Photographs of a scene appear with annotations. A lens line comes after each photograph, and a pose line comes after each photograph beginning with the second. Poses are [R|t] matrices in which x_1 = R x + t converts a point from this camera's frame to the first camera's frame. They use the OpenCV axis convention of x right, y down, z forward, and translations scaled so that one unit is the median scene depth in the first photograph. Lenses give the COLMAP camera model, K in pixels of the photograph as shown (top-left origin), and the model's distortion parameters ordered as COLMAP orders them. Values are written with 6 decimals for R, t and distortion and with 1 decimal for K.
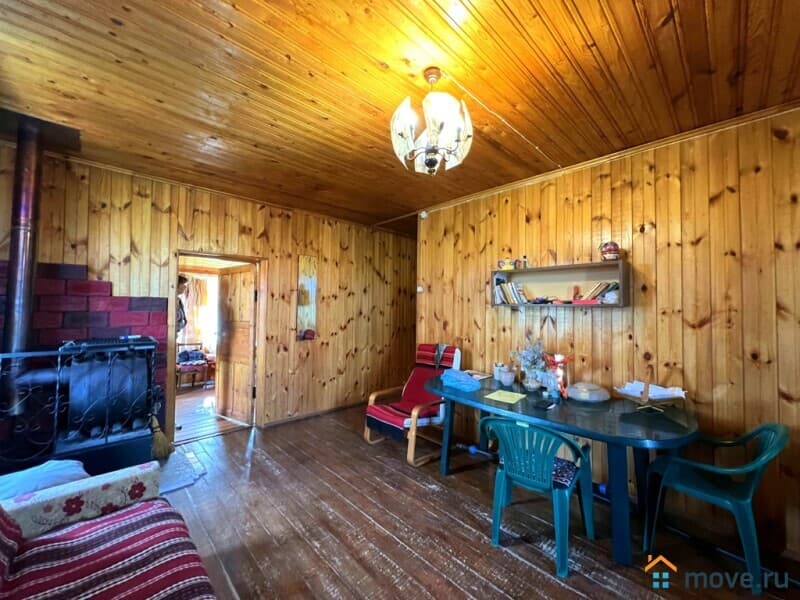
lens RADIAL K [[320.2, 0, 398.8], [0, 320.2, 298.2], [0, 0, 1]] dist [-0.003309, 0.000471]
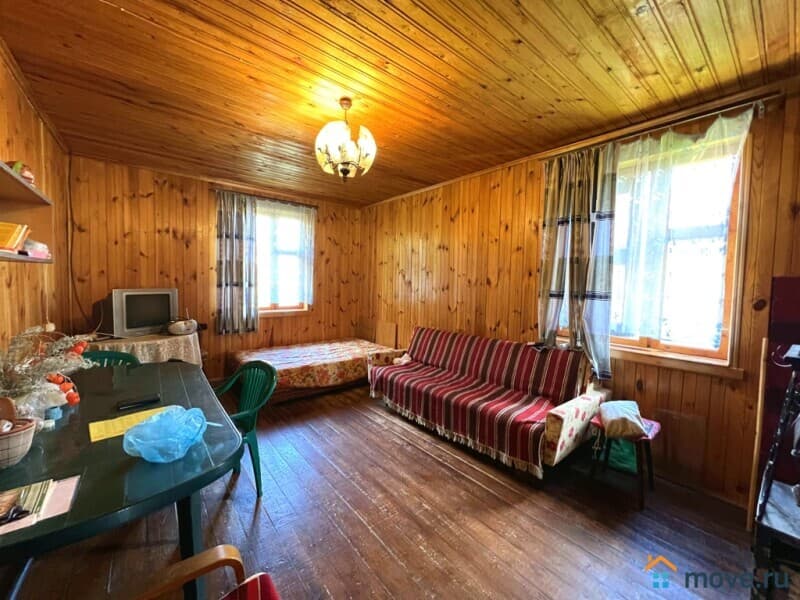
lens RADIAL K [[320.2, 0, 398.8], [0, 320.2, 298.2], [0, 0, 1]] dist [-0.003309, 0.000471]
pose [[-0.995593, -0.040047, 0.084802, -0.131594], [-0.038618, 0.999084, 0.018423, 0.043335], [-0.085462, 0.015067, -0.996228, 1.167108]]
